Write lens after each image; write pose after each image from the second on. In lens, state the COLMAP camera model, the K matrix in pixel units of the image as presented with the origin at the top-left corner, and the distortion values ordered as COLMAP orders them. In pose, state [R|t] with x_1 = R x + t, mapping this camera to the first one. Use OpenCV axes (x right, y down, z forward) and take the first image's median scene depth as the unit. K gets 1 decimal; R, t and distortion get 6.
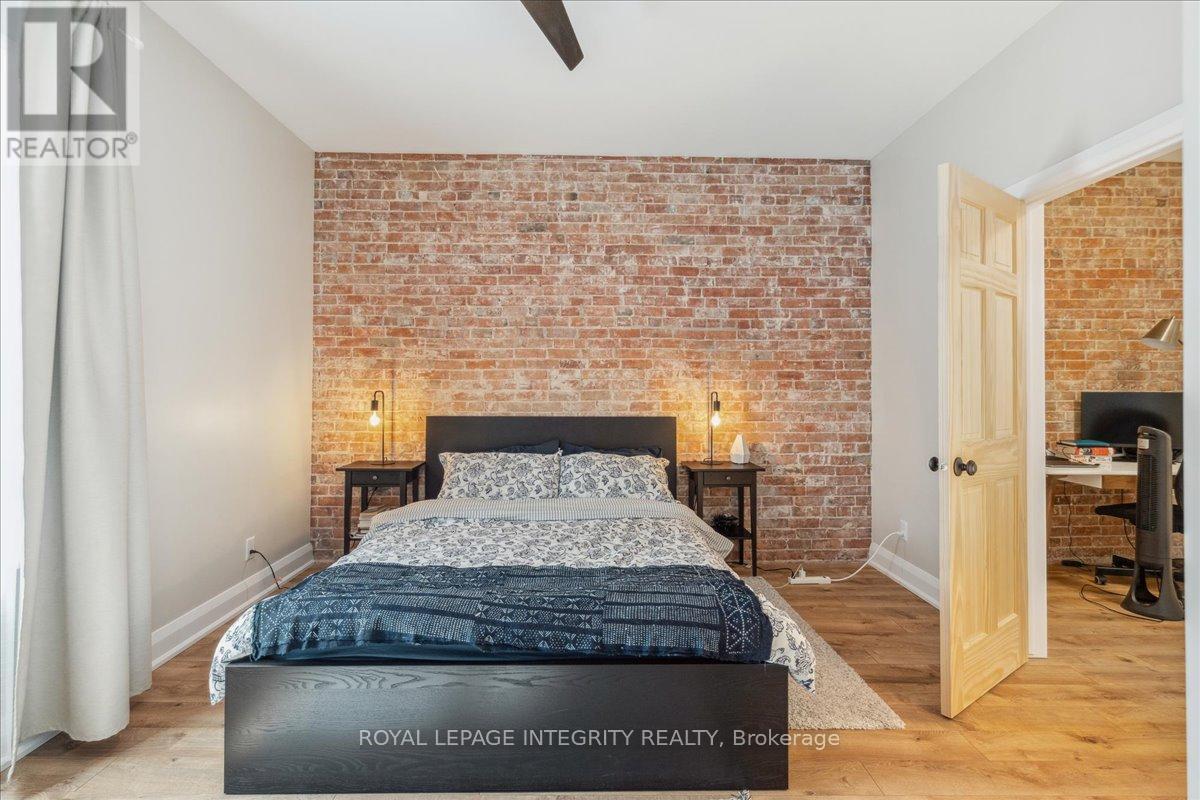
lens RADIAL K [[551.4, 0, 596.7], [0, 551.4, 383.1], [0, 0, 1]] dist [0.000894, -0.000887]
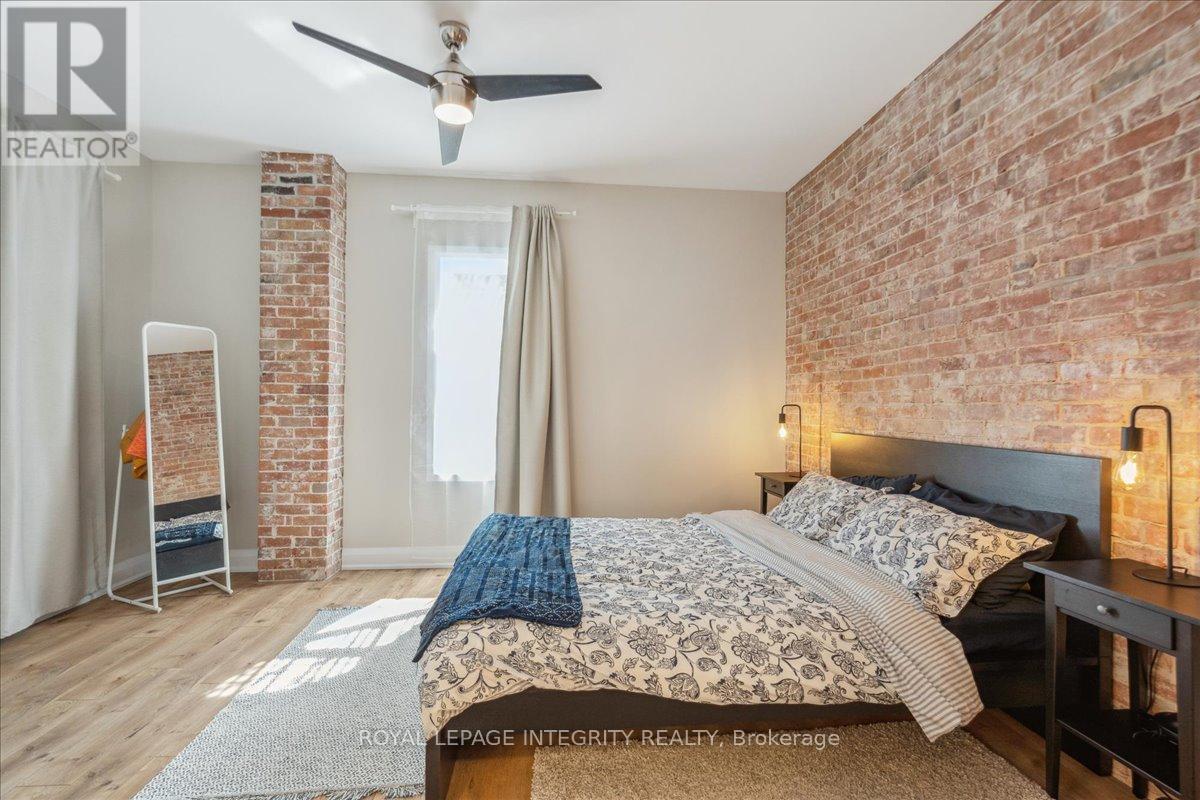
lens RADIAL K [[551.4, 0, 599.6], [0, 551.4, 403.0], [0, 0, 1]] dist [0.000894, -0.000887]
pose [[0.073656, -0.004829, -0.997272, 0.574149], [0.008844, 0.999952, -0.004188, 0.011130], [0.997245, -0.008512, 0.073695, 0.530299]]
